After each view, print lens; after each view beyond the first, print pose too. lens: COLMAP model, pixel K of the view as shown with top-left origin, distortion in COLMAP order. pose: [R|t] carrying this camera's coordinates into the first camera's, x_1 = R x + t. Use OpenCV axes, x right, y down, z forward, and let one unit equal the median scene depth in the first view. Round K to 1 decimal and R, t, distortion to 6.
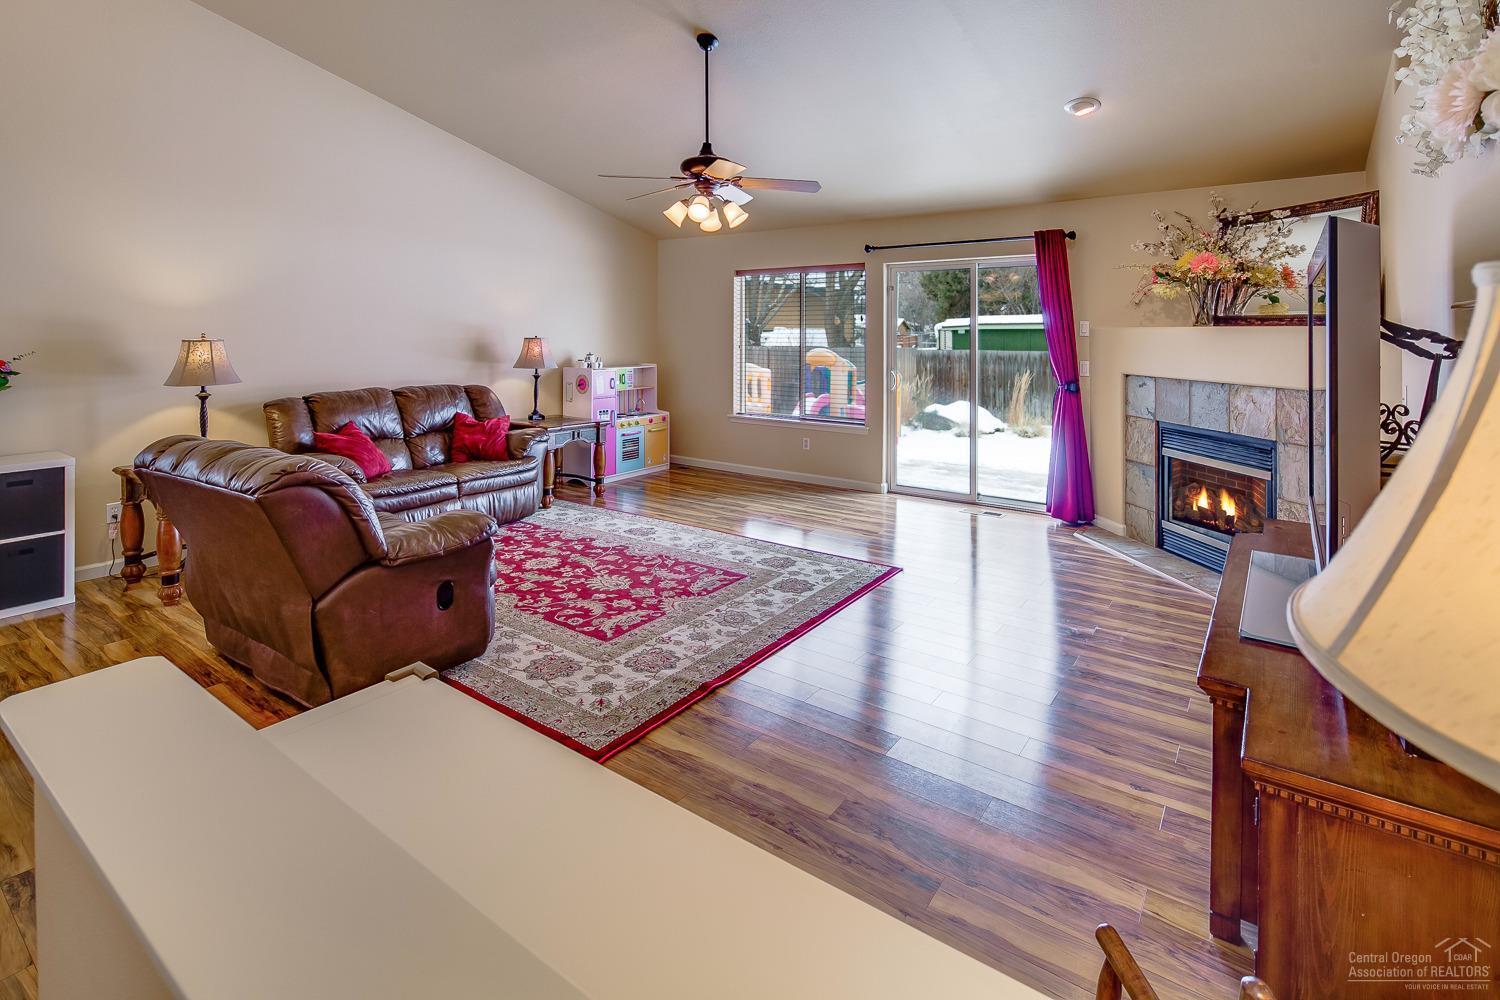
lens RADIAL K [[723.0, 0, 739.3], [0, 723.0, 328.2], [0, 0, 1]] dist [-0.001500, -0.000952]
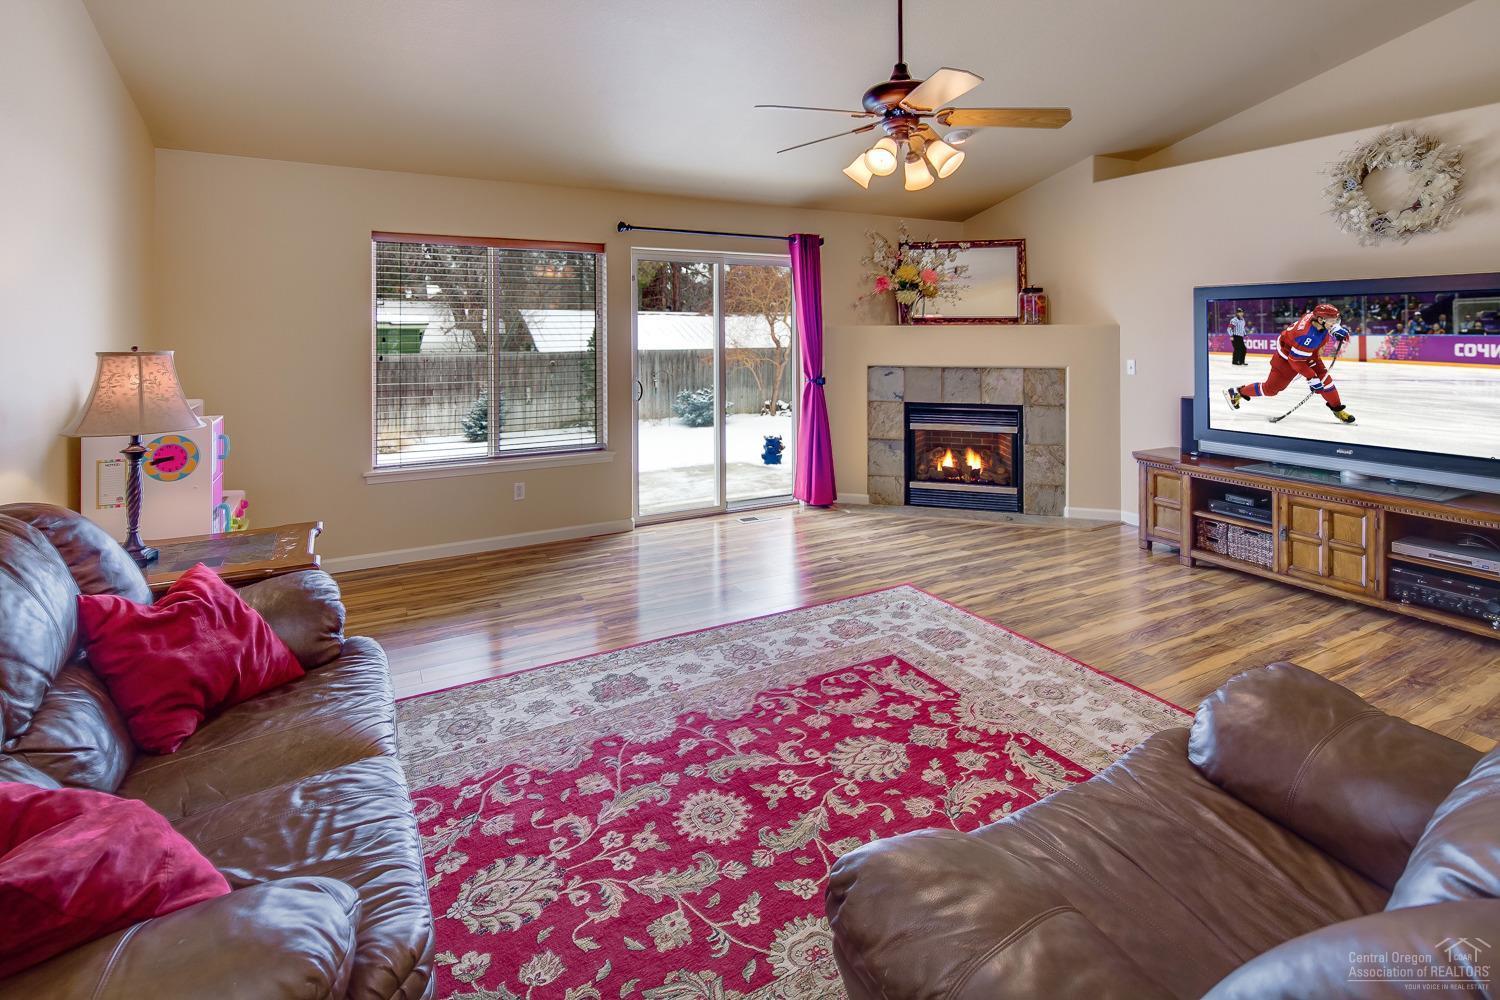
lens RADIAL K [[723.0, 0, 739.3], [0, 723.0, 328.2], [0, 0, 1]] dist [-0.001500, -0.000952]
pose [[0.424467, 0.000715, 0.905443, -0.666676], [0.000538, 0.999999, -0.001042, 0.003793], [-0.905443, 0.000930, 0.424466, 0.746725]]
